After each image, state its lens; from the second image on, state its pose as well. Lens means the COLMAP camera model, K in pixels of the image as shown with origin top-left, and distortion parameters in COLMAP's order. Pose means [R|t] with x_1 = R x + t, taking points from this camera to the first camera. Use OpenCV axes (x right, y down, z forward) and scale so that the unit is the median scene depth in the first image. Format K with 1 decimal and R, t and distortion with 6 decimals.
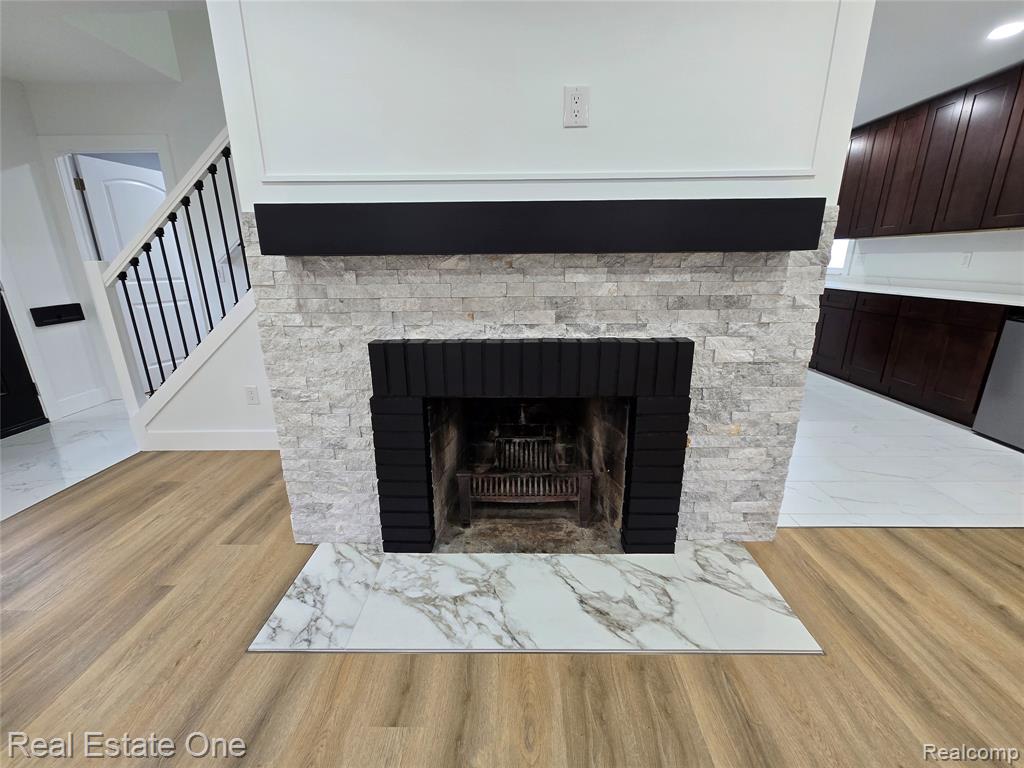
lens RADIAL K [[418.5, 0, 511.9], [0, 418.5, 381.8], [0, 0, 1]] dist [0.000204, 0.001229]
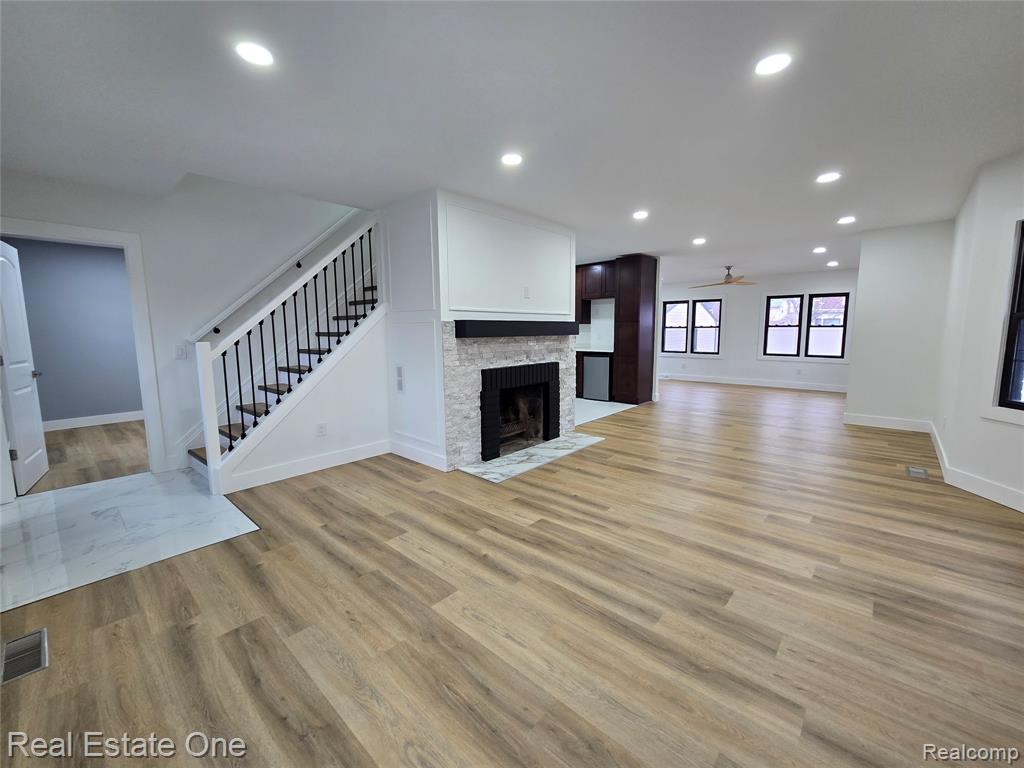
lens RADIAL K [[418.5, 0, 512.1], [0, 418.5, 382.0], [0, 0, 1]] dist [0.000204, 0.001229]
pose [[0.658771, -0.090432, 0.746889, -2.128699], [0.212814, 0.974603, -0.069703, 0.193183], [-0.721617, 0.204866, 0.661286, -0.808976]]
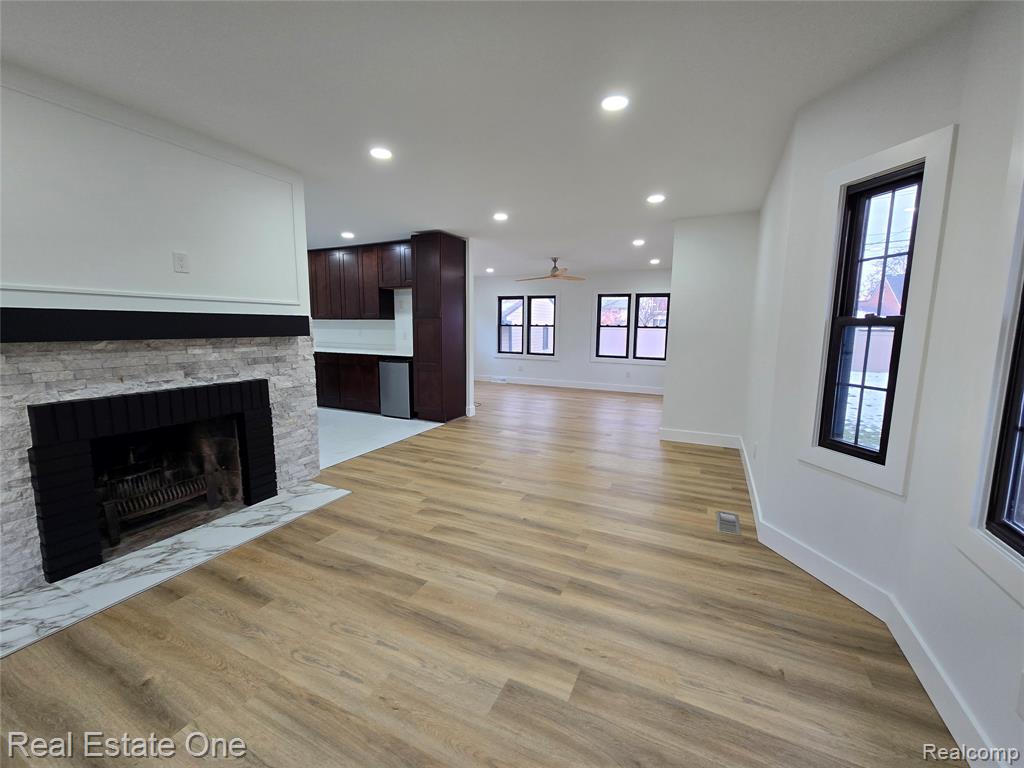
lens RADIAL K [[418.5, 0, 511.0], [0, 418.5, 382.2], [0, 0, 1]] dist [0.000204, 0.001229]
pose [[0.415706, -0.110403, 0.902773, -0.870800], [0.241502, 0.970372, 0.007463, 0.180526], [-0.876850, 0.214919, 0.430052, -0.872729]]
